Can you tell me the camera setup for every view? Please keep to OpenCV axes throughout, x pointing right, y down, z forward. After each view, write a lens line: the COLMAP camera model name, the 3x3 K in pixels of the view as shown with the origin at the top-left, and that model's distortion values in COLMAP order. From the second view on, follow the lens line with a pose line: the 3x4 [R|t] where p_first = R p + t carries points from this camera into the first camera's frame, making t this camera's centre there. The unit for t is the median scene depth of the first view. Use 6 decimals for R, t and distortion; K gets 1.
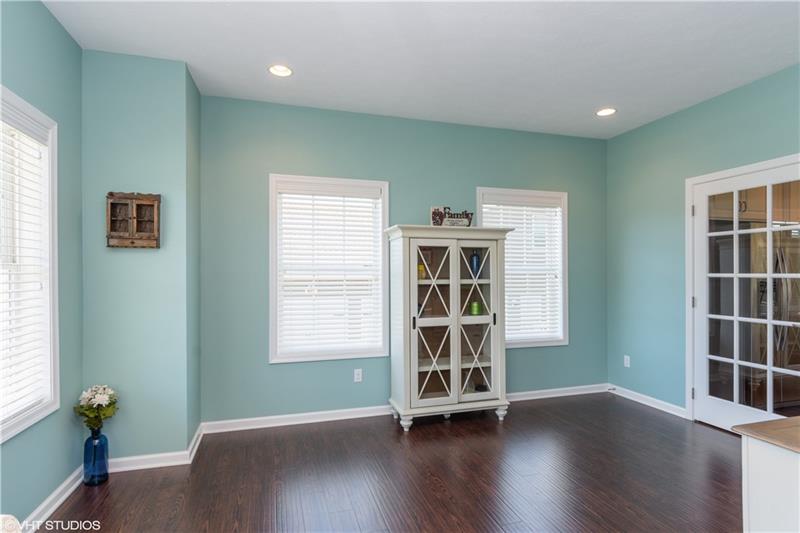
lens RADIAL K [[416.5, 0, 404.8], [0, 416.5, 272.3], [0, 0, 1]] dist [0.002168, -0.004967]
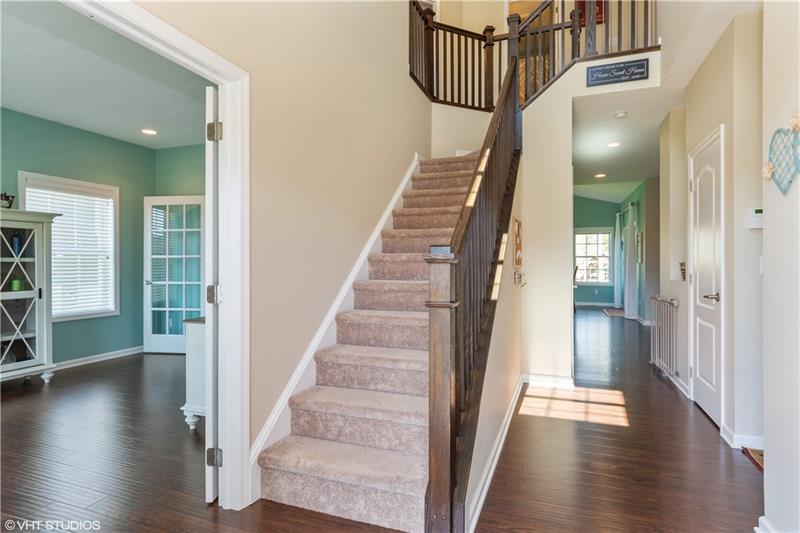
lens RADIAL K [[416.5, 0, 407.4], [0, 416.5, 260.8], [0, 0, 1]] dist [0.002168, -0.004967]
pose [[0.588727, 0.002969, 0.808327, -0.104505], [-0.004636, 0.999989, -0.000296, 0.019435], [-0.808319, -0.003573, 0.588734, -0.446128]]
